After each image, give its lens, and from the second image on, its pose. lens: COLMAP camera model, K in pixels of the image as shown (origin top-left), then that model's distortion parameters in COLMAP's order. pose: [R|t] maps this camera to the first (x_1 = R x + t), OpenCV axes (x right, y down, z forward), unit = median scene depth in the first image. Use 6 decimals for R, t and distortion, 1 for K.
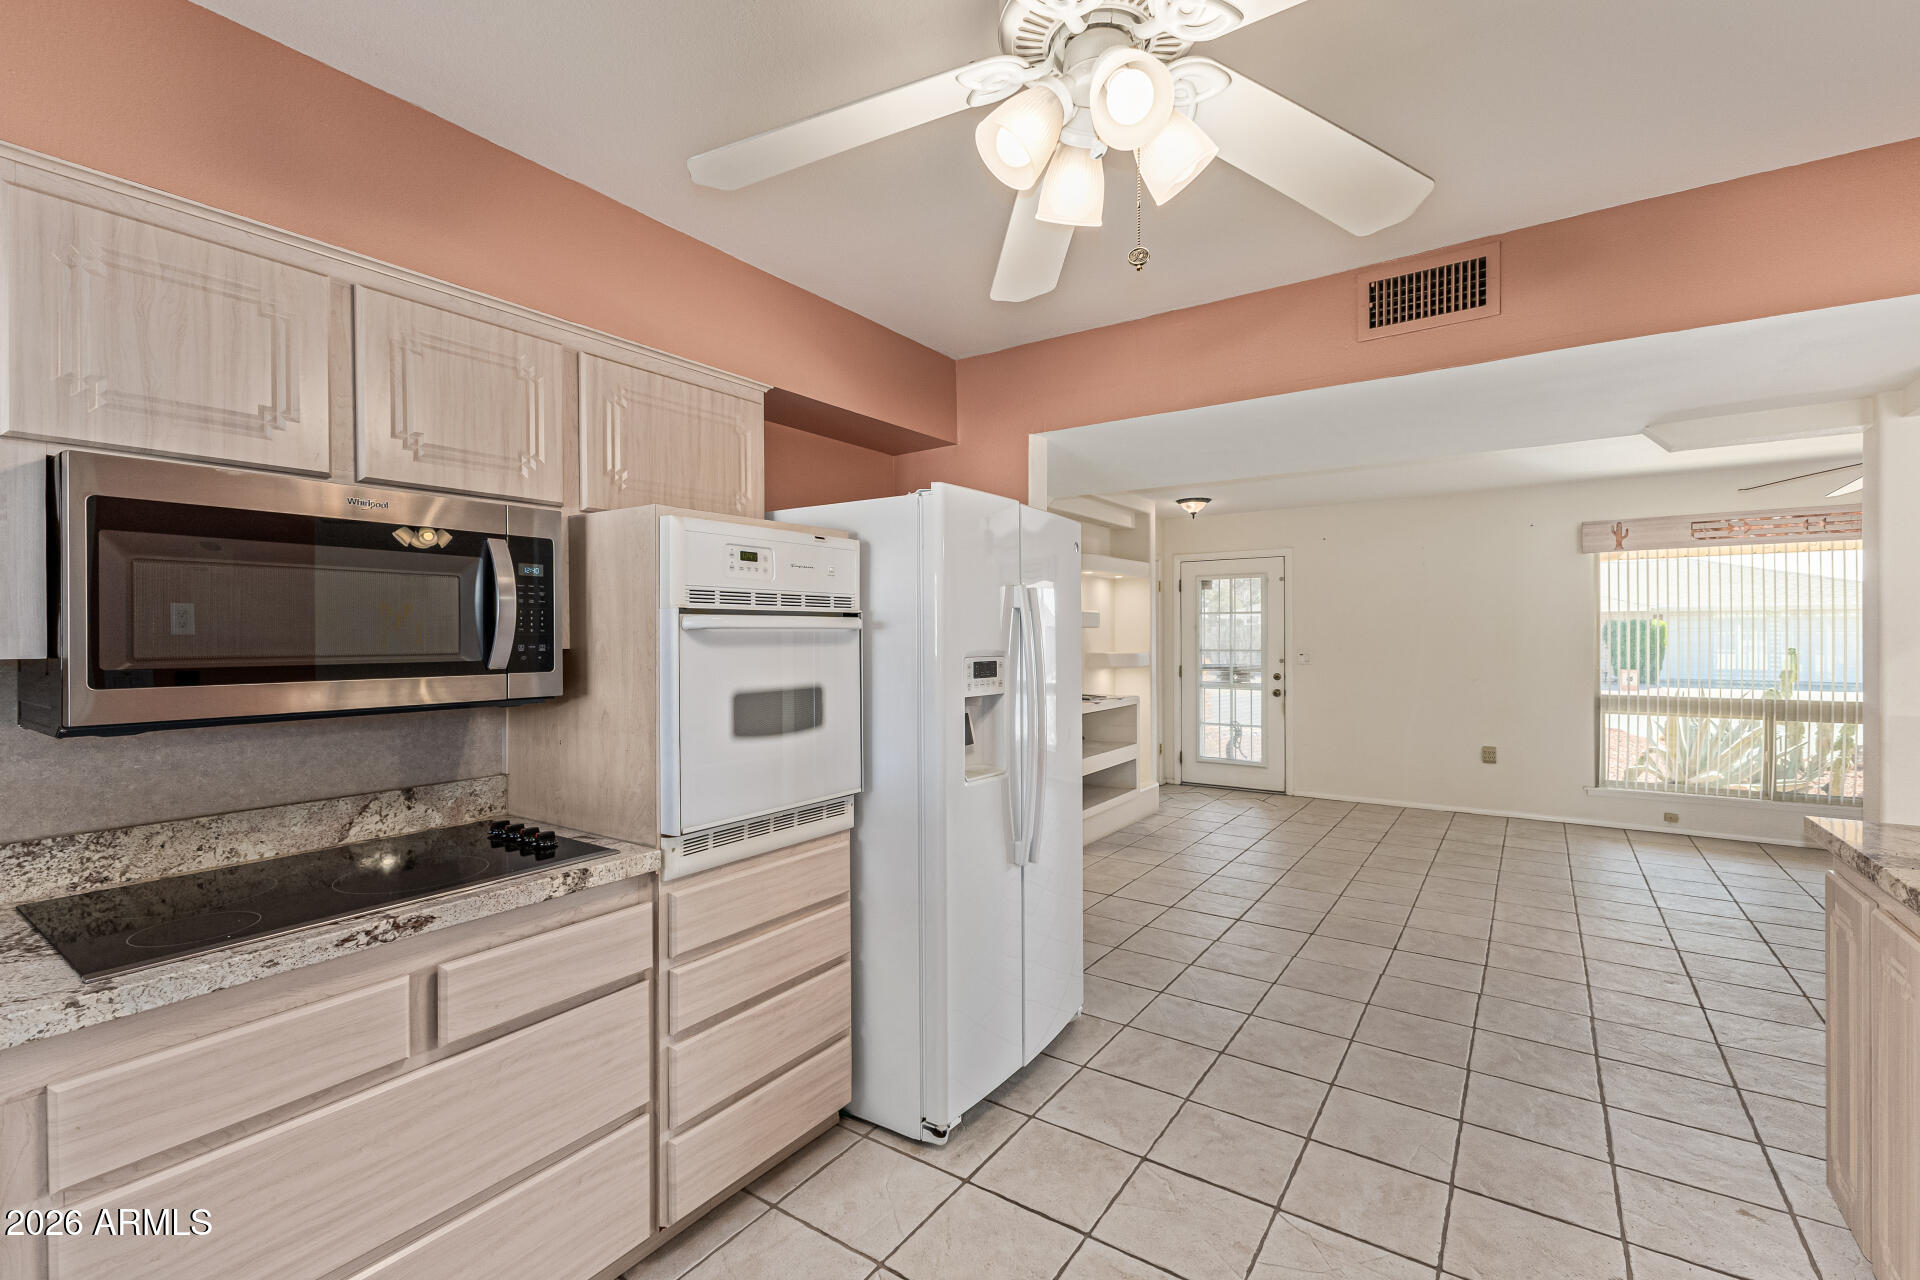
lens RADIAL K [[837.4, 0, 960.0], [0, 837.4, 640.0], [0, 0, 1]] dist [0.012679, -0.000068]
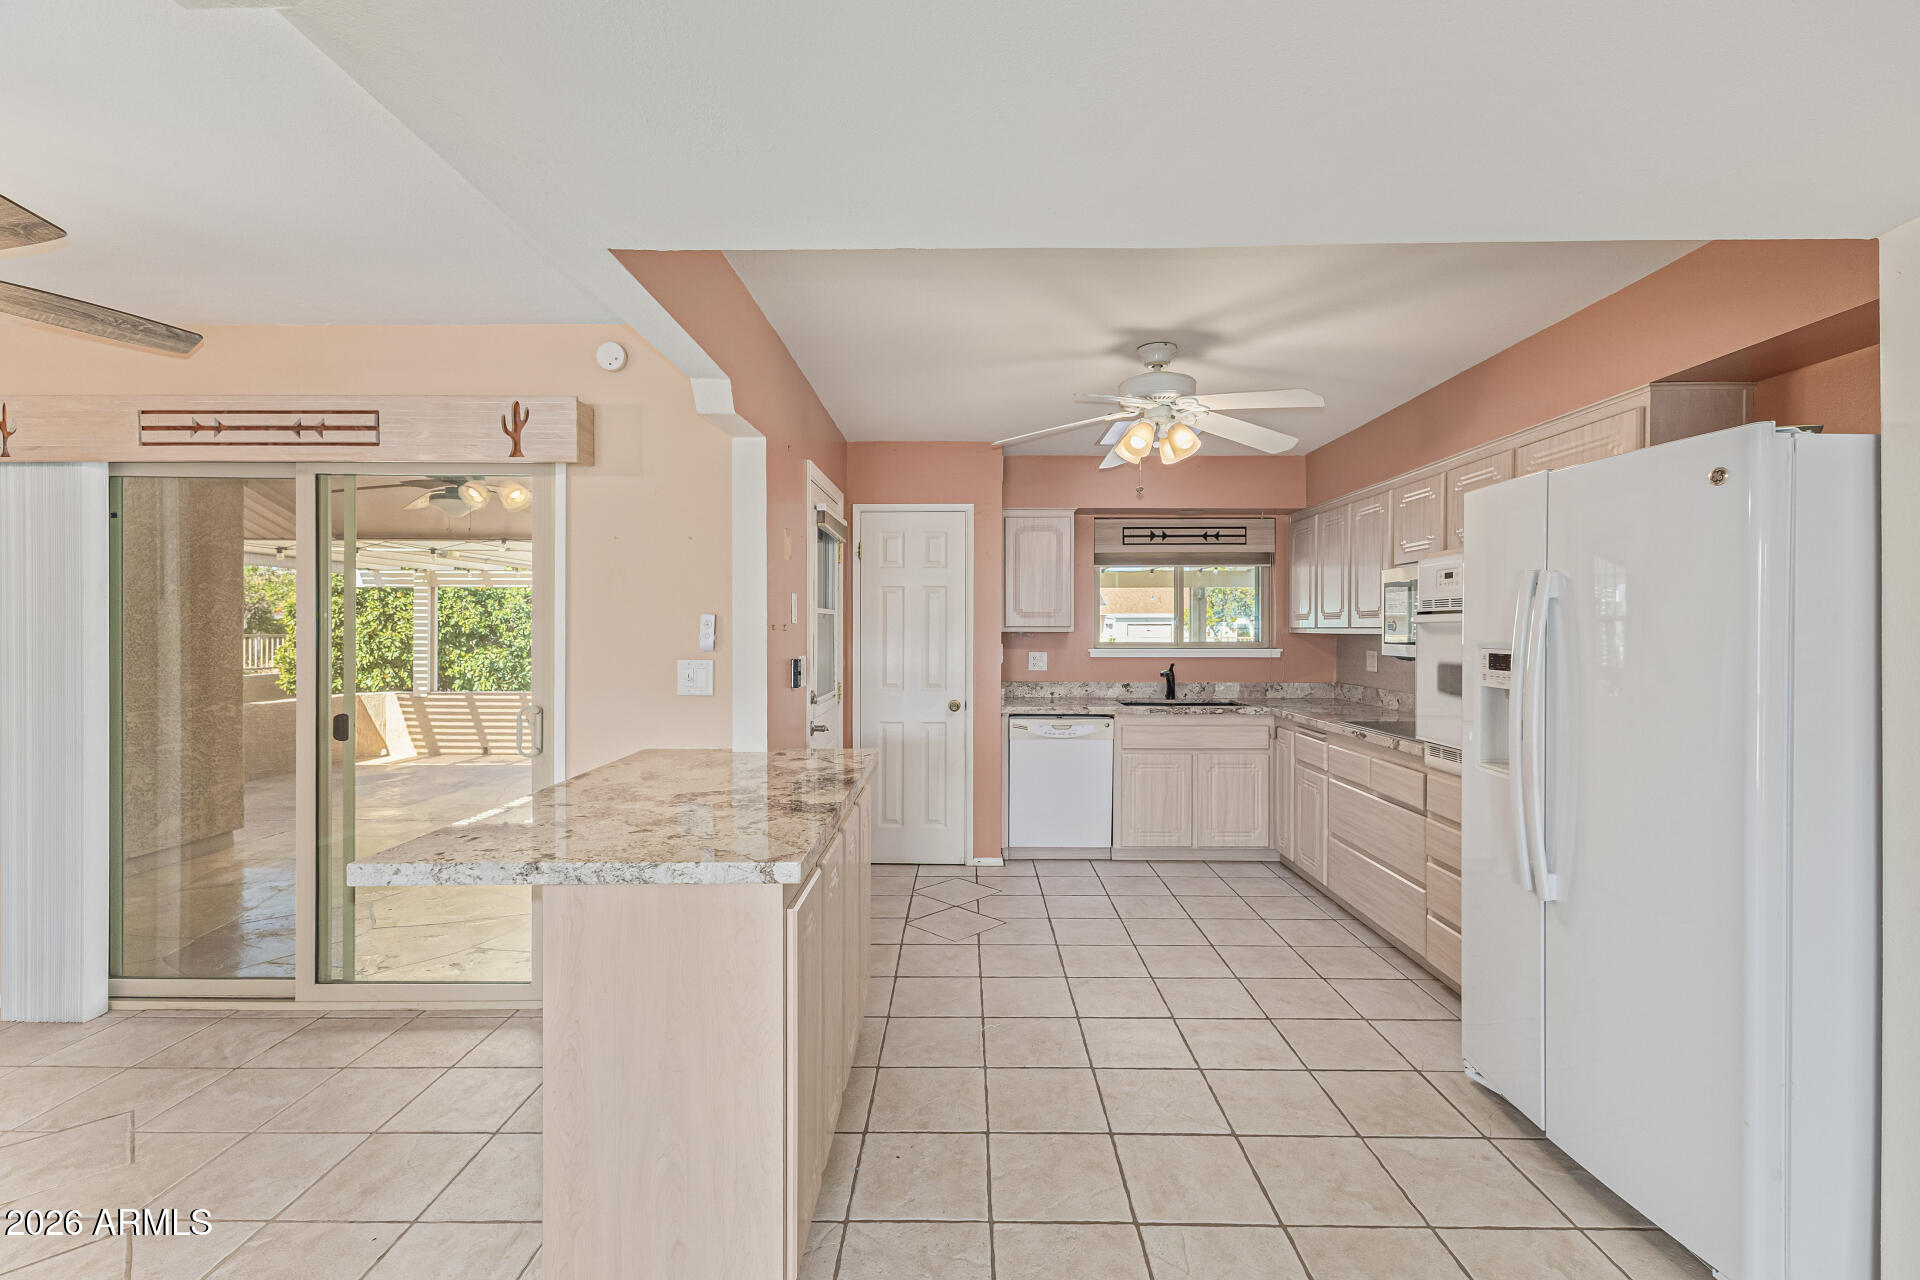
lens RADIAL K [[834.8, 0, 960.7], [0, 834.8, 633.4], [0, 0, 1]] dist [0.008040, 0.000126]
pose [[-0.830638, 0.007222, -0.556765, 1.363873], [0.000315, 0.999922, 0.012501, -0.013368], [0.556812, 0.010209, -0.830576, 1.808733]]
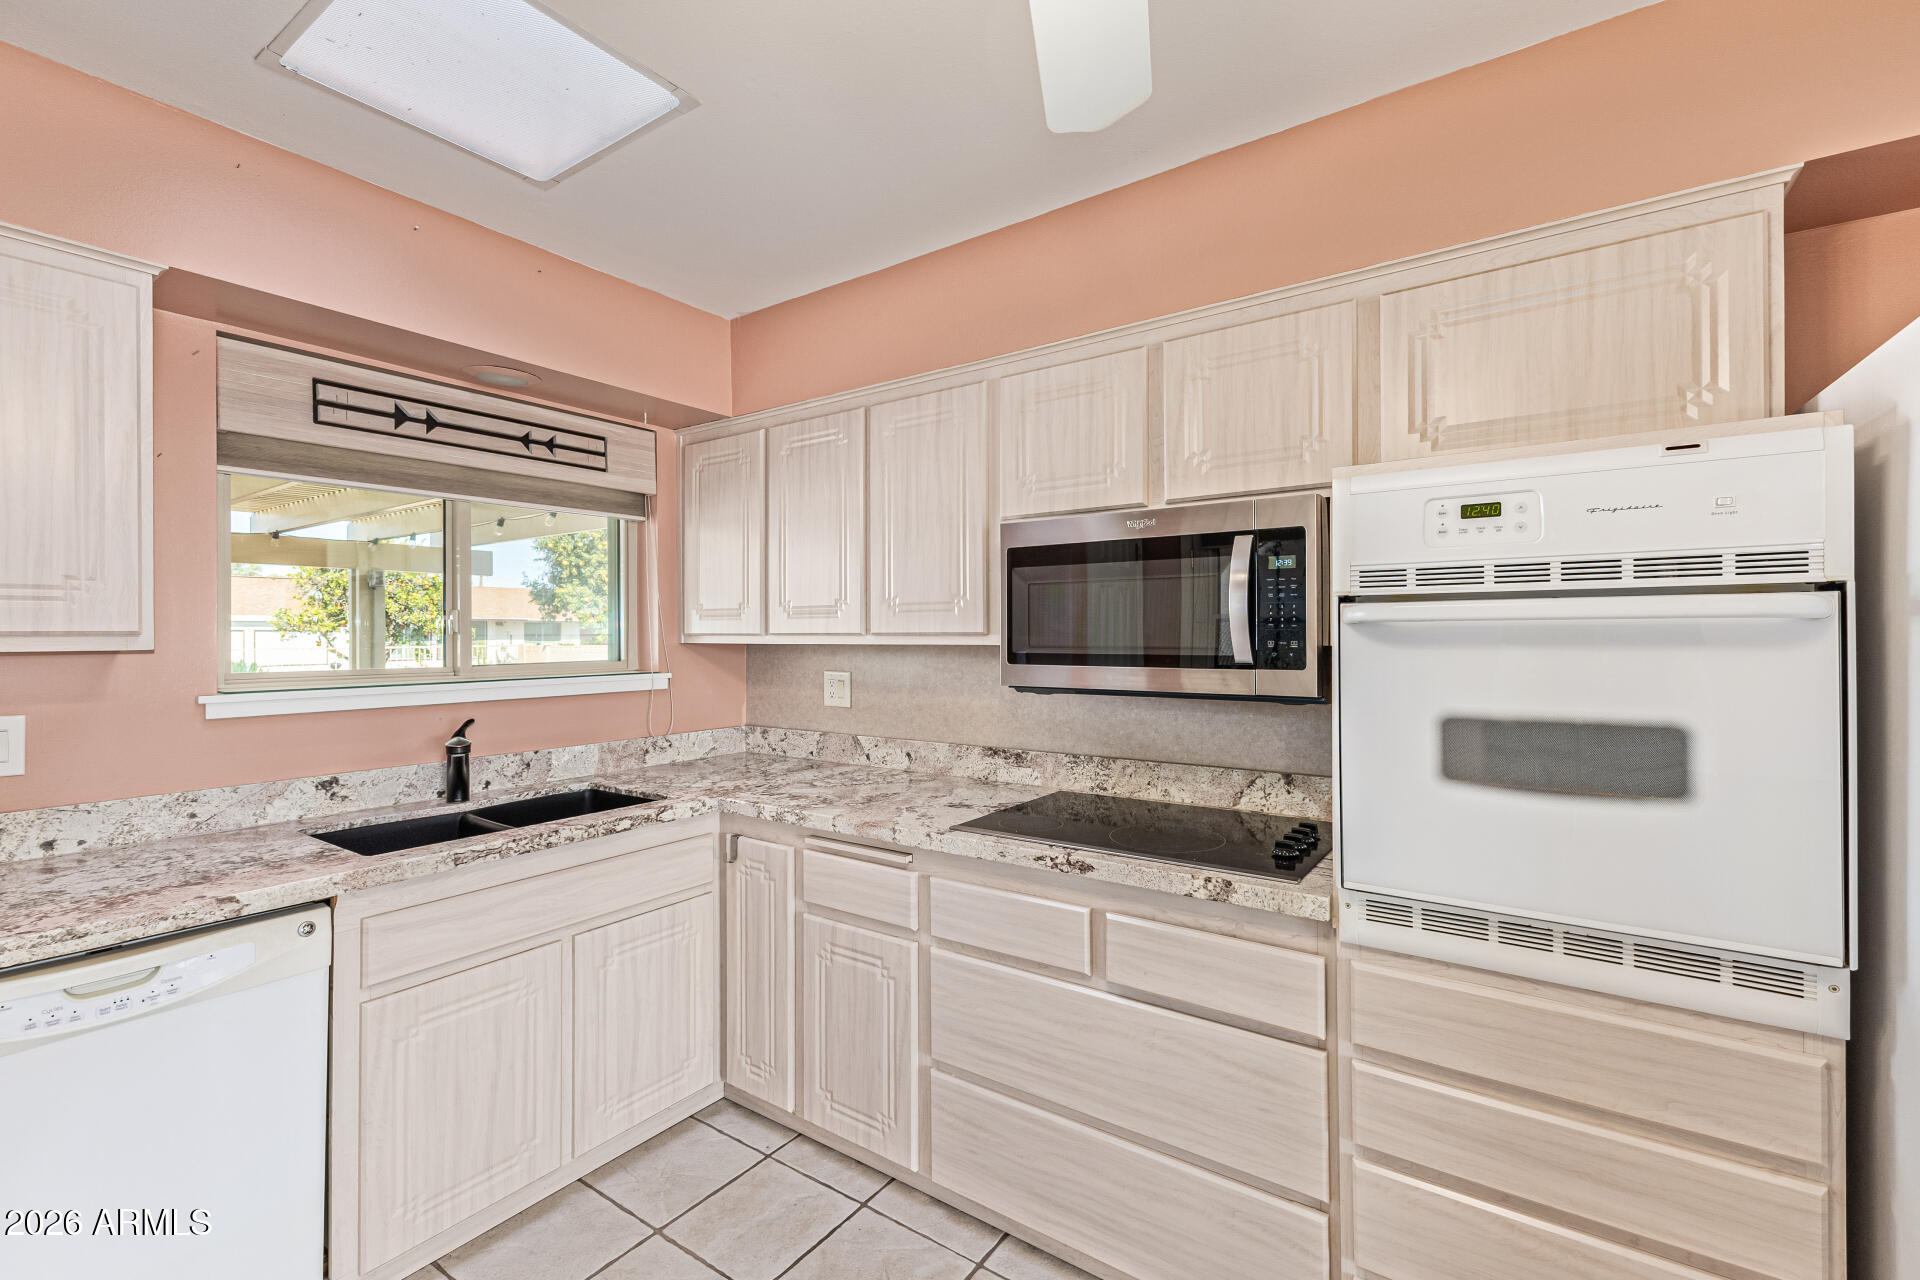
lens RADIAL K [[834.8, 0, 960.7], [0, 834.8, 633.4], [0, 0, 1]] dist [0.008040, 0.000126]
pose [[-0.011688, 0.004838, -0.999920, 0.417180], [-0.000558, 0.999988, 0.004845, -0.006551], [0.999932, 0.000615, -0.011686, 0.613129]]
